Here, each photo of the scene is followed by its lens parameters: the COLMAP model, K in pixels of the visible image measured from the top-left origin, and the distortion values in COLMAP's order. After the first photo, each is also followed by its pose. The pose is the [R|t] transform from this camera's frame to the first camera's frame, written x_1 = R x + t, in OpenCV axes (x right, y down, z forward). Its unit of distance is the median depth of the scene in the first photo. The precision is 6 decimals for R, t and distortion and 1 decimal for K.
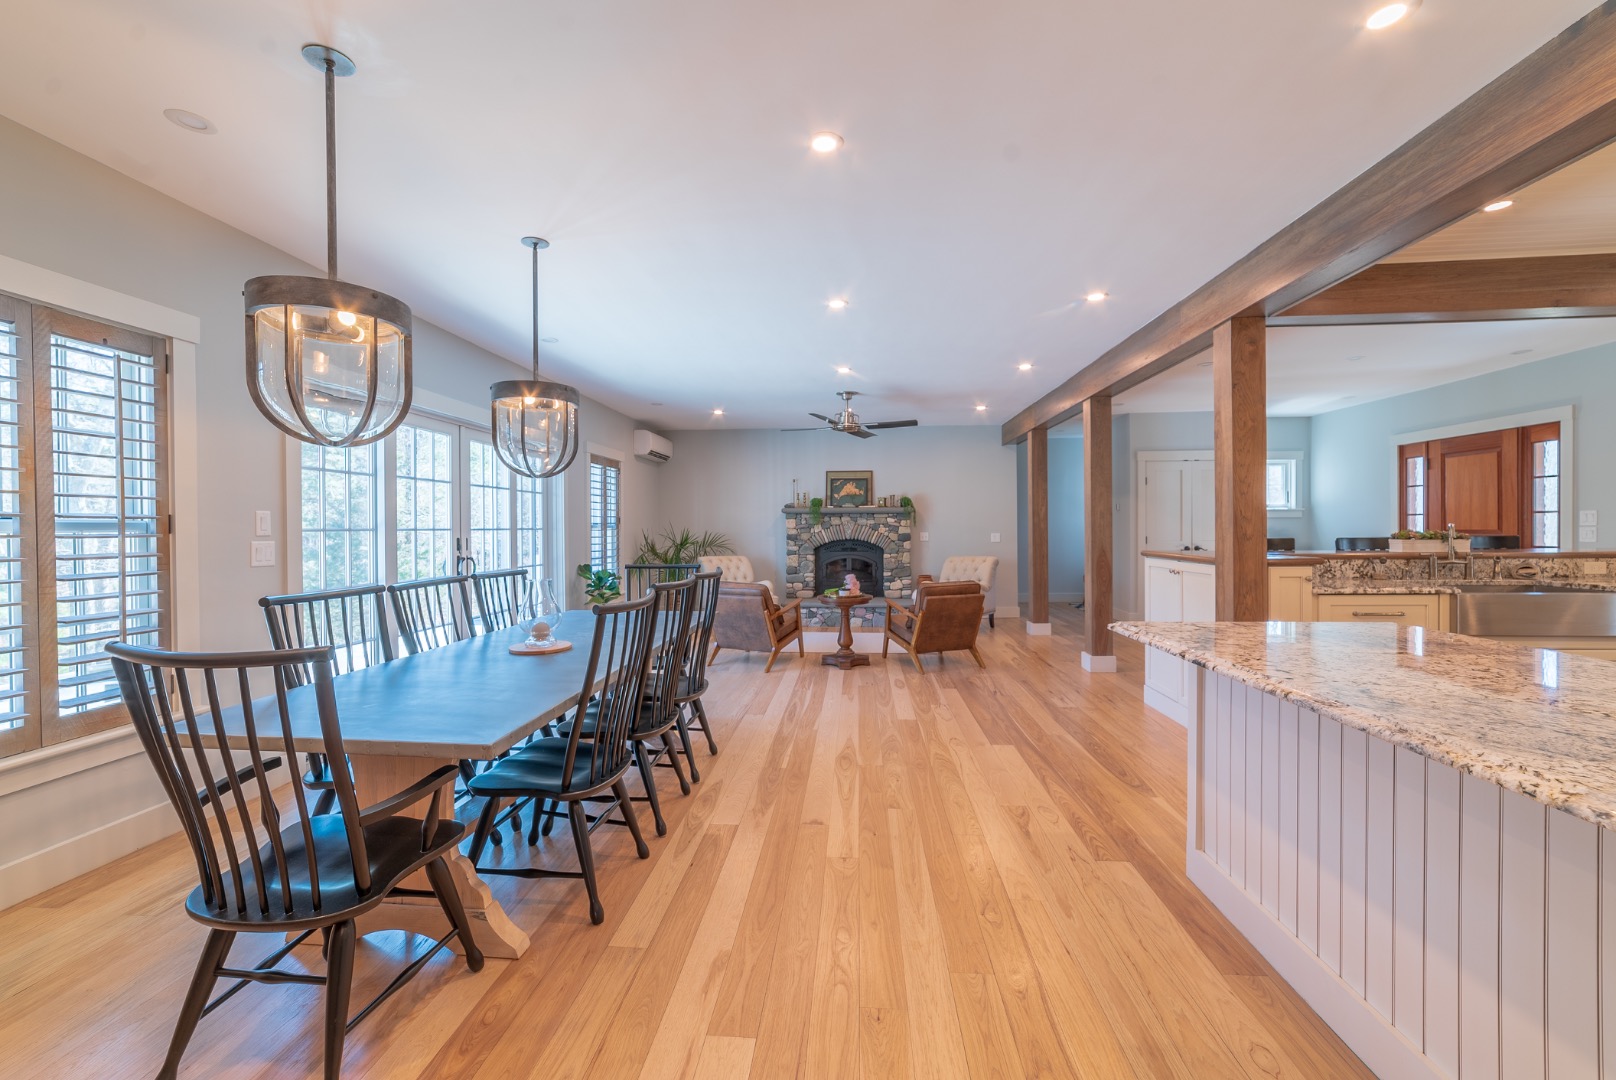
lens RADIAL K [[680.2, 0, 808.0], [0, 680.2, 540.0], [0, 0, 1]] dist [0.013844, 0.000378]
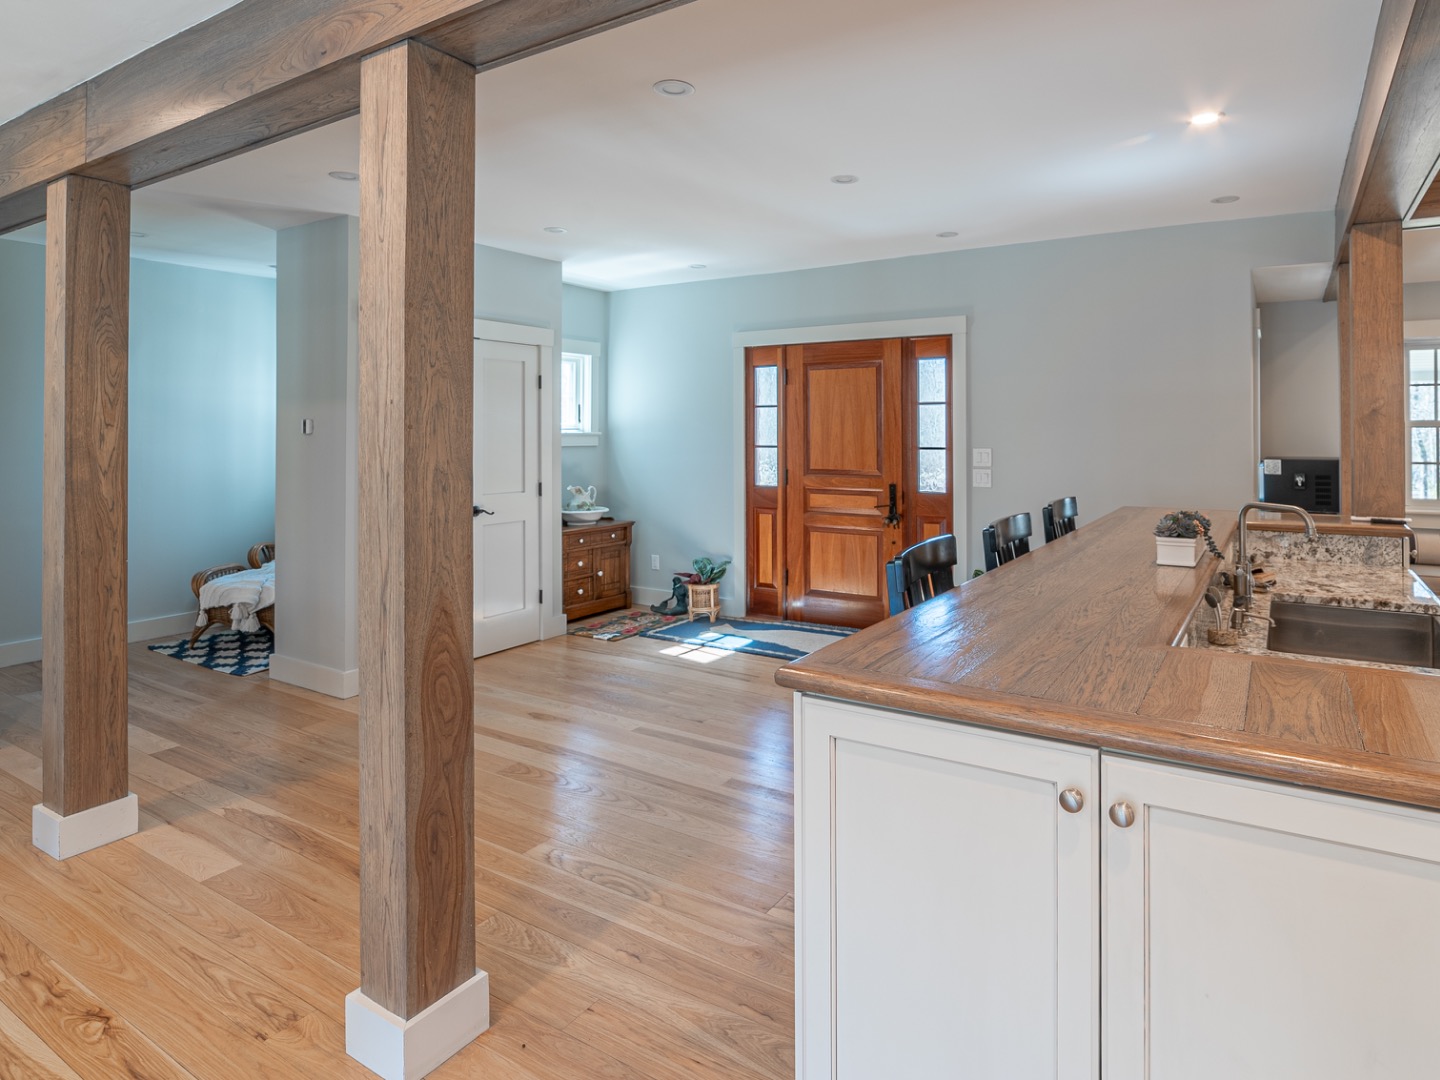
lens RADIAL K [[690.3, 0, 720.6], [0, 690.3, 421.6], [0, 0, 1]] dist [-0.011412, 0.001281]
pose [[0.422883, 0.008815, 0.906141, 0.269691], [0.015331, 0.999740, -0.016881, -0.064003], [-0.906055, 0.021031, 0.422638, 0.925232]]
